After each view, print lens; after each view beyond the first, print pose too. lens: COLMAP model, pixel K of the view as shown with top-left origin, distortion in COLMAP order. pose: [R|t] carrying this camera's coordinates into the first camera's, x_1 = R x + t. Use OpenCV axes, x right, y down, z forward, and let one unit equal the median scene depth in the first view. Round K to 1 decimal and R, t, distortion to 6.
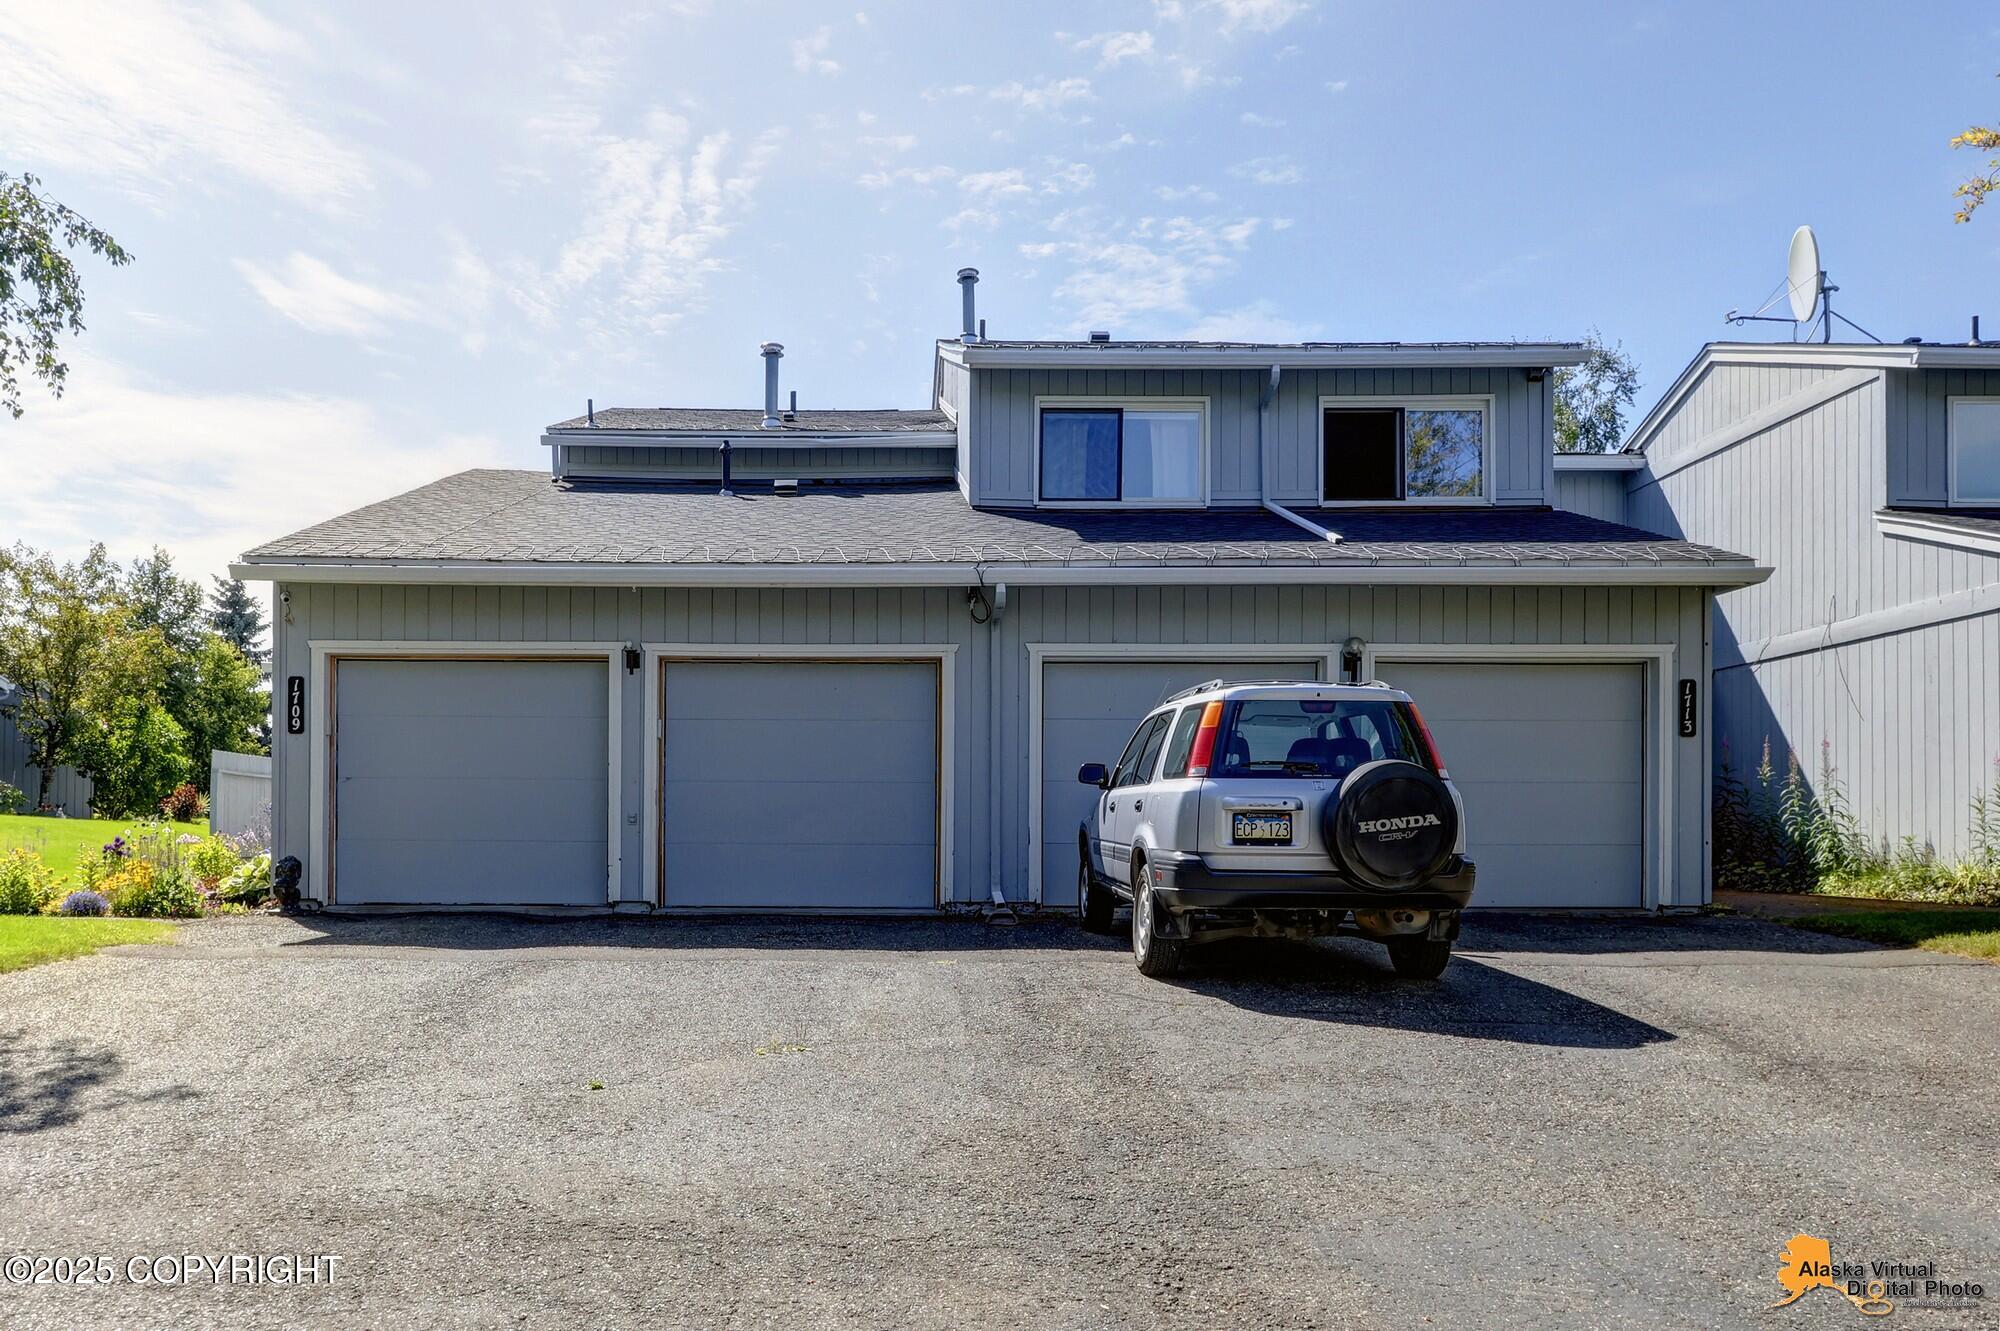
lens RADIAL K [[1125.6, 0, 1000.0], [0, 1125.6, 665.5], [0, 0, 1]] dist [-0.014854, -0.000304]
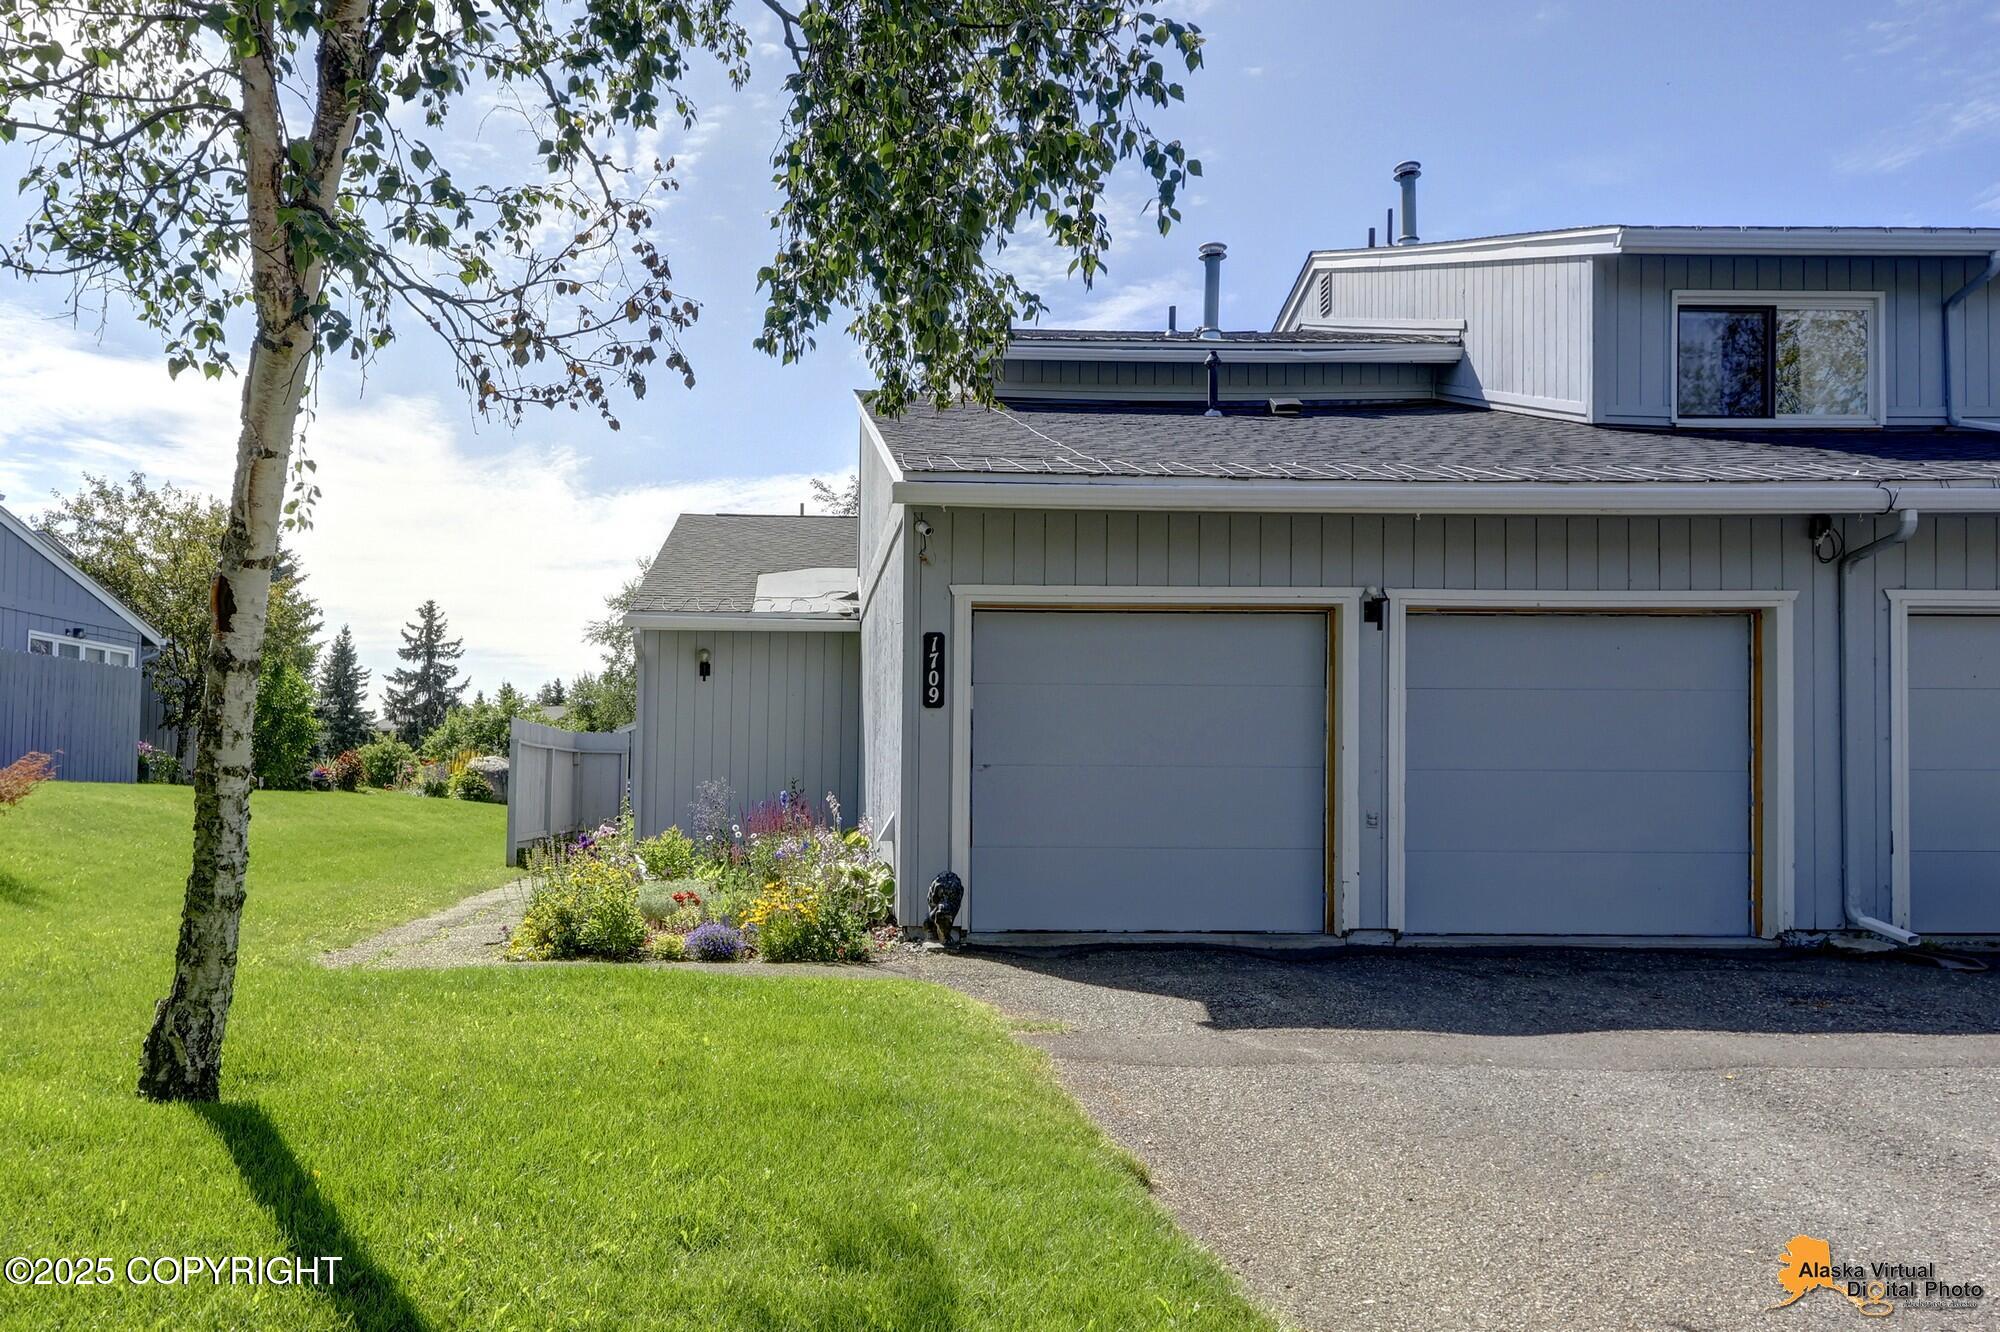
lens RADIAL K [[1141.3, 0, 1032.1], [0, 1141.3, 557.7], [0, 0, 1]] dist [-0.003810, 0.000103]
pose [[0.999965, -0.000983, -0.008317, -0.552114], [0.000535, 0.998556, -0.053718, 0.000592], [0.008358, 0.053711, 0.998522, 0.215514]]
